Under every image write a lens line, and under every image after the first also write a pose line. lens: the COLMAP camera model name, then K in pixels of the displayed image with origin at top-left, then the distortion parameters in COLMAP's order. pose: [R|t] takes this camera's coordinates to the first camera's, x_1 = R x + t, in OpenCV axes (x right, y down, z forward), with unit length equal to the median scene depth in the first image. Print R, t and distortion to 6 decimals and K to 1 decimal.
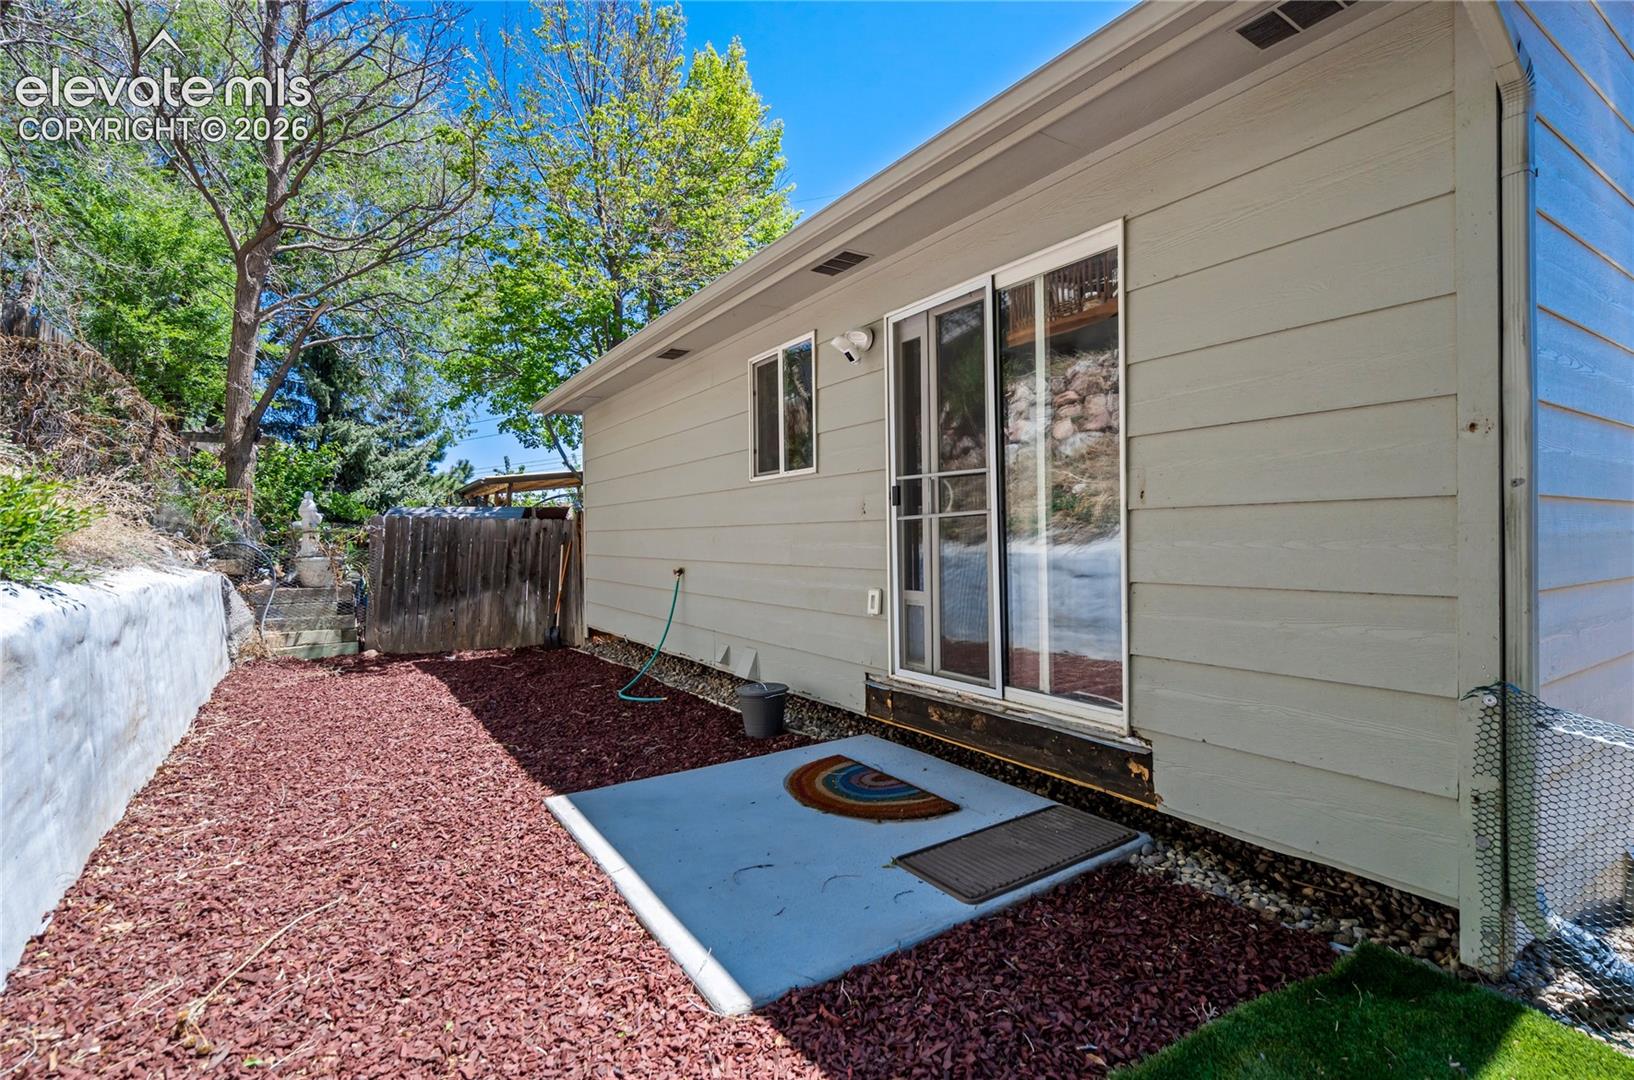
lens RADIAL K [[756.4, 0, 817.0], [0, 756.4, 540.0], [0, 0, 1]] dist [0.019705, -0.000002]
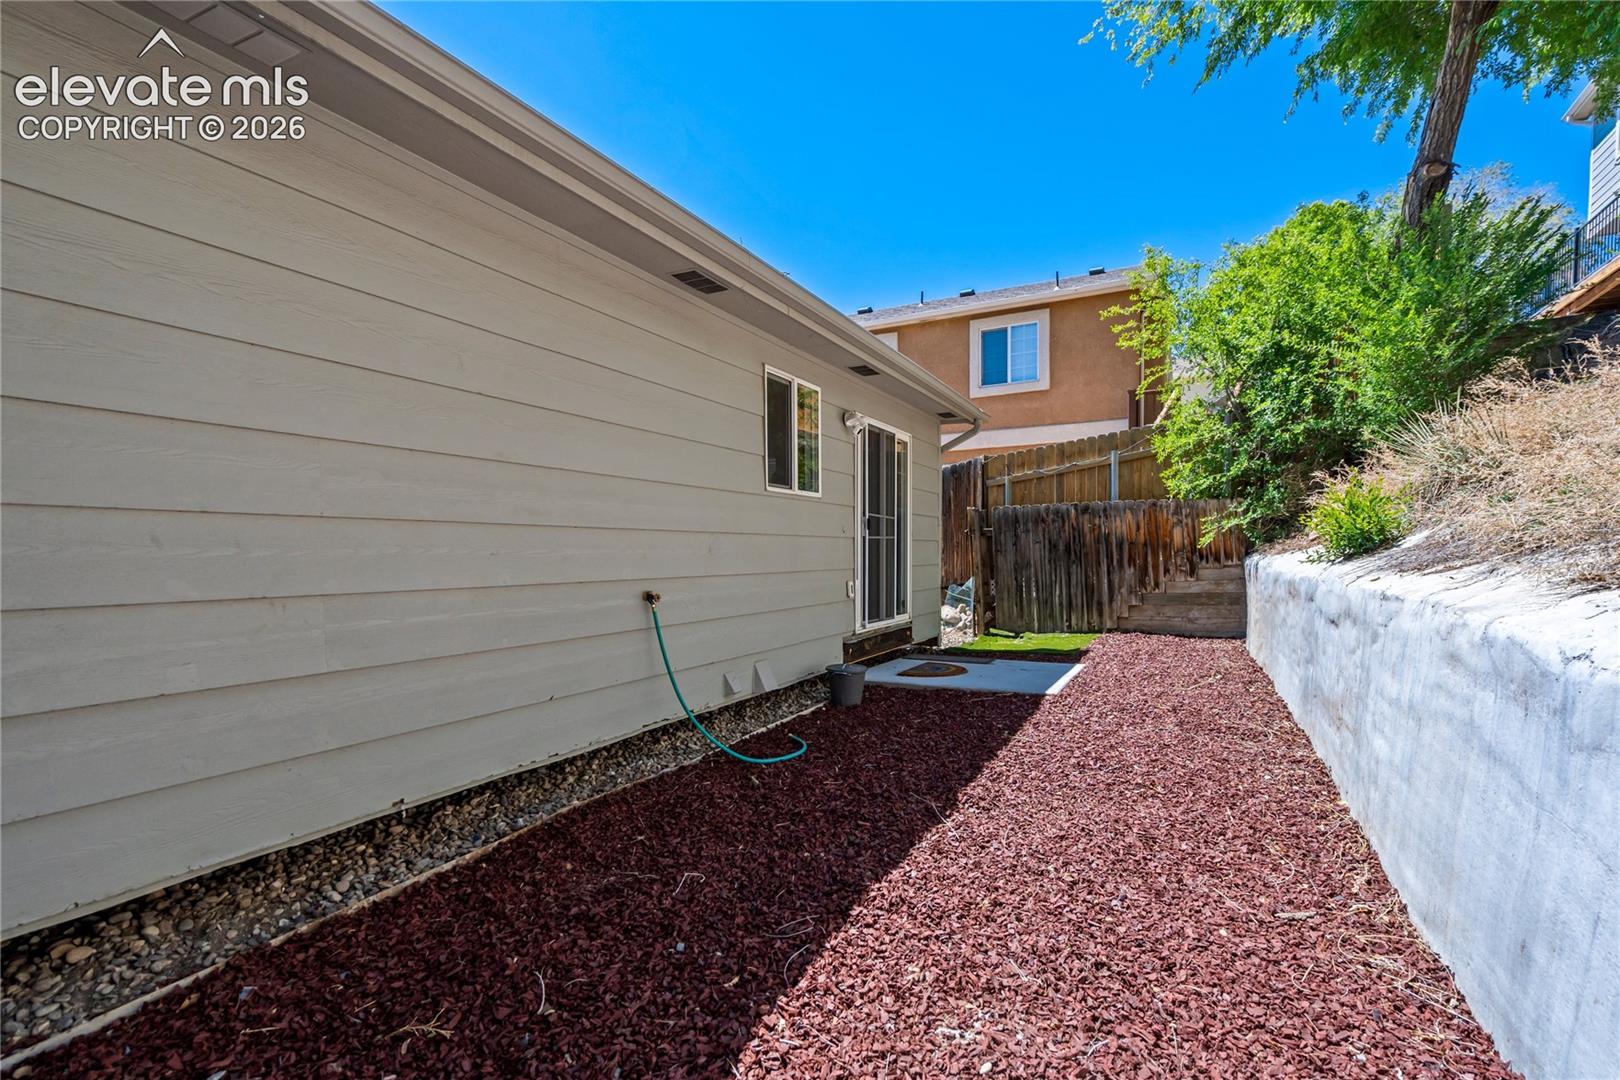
lens RADIAL K [[756.1, 0, 806.7], [0, 756.1, 585.0], [0, 0, 1]] dist [-0.002569, -0.000467]
pose [[-0.483321, -0.017707, 0.875264, -1.000077], [0.022116, 0.999229, 0.032428, 0.015643], [-0.875164, 0.035031, -0.482557, 1.469701]]
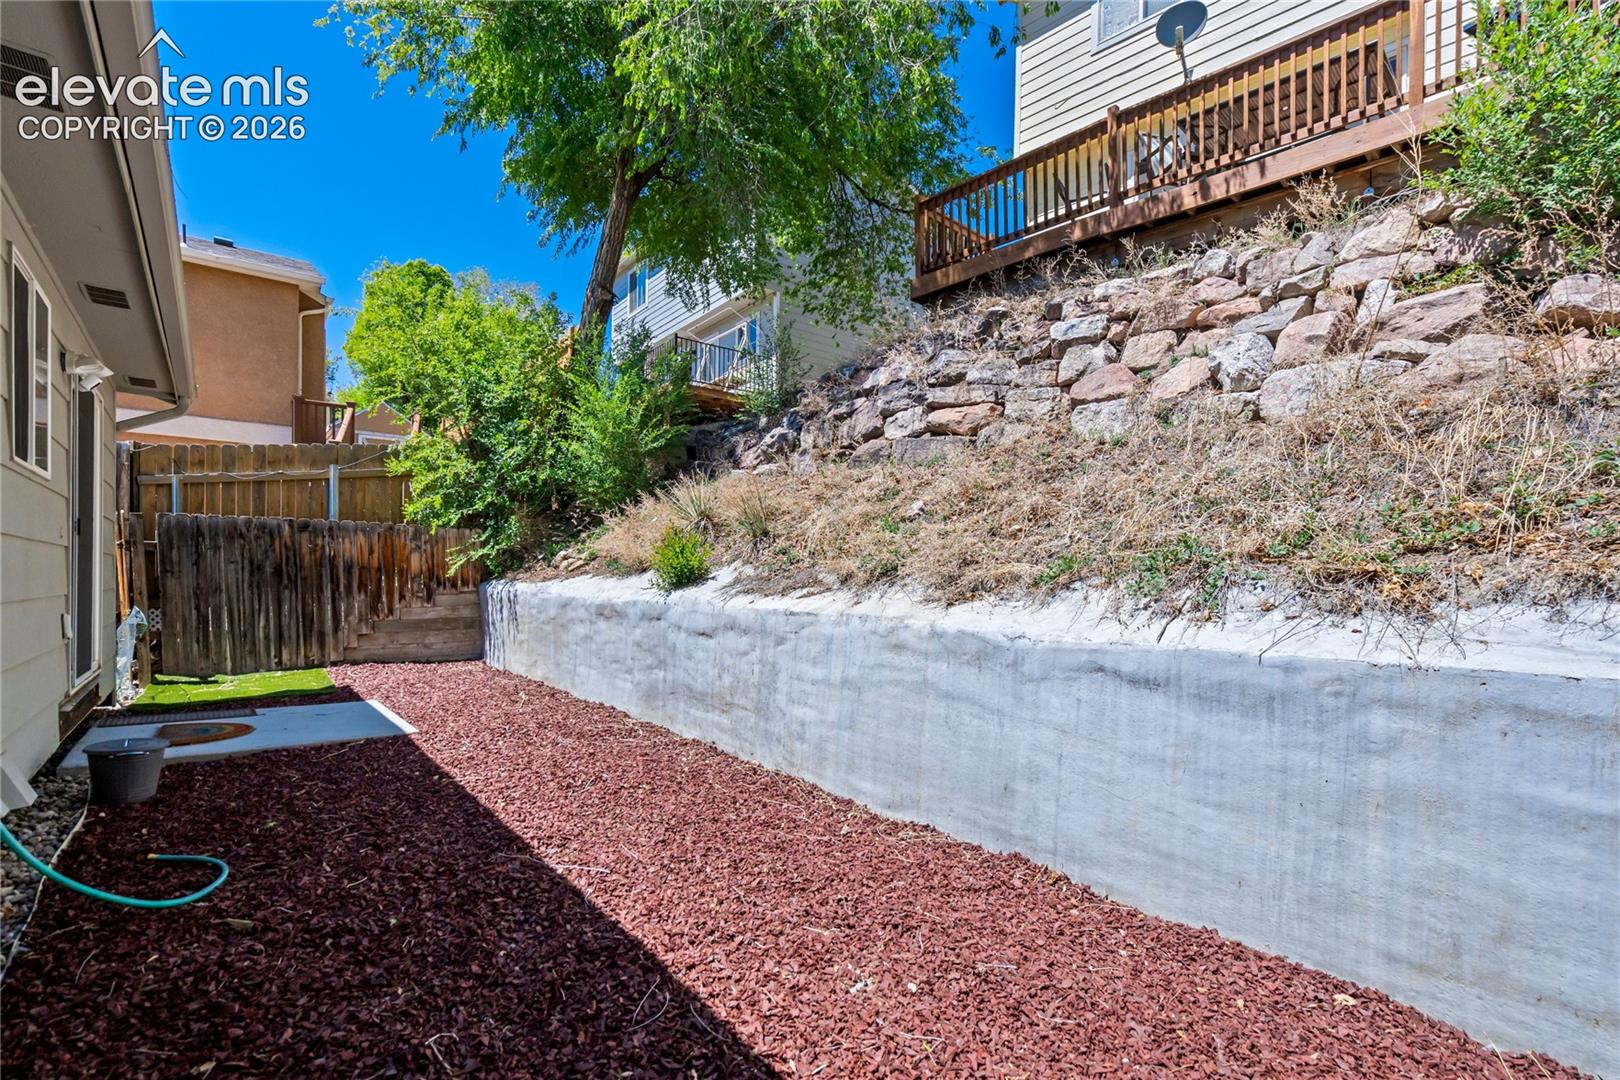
lens RADIAL K [[756.1, 0, 806.7], [0, 756.1, 585.0], [0, 0, 1]] dist [-0.002569, -0.000467]
pose [[-0.996927, 0.001041, -0.078323, -0.660519], [0.000084, 0.999925, 0.012224, 0.010397], [0.078330, 0.012180, -0.996853, 1.662611]]
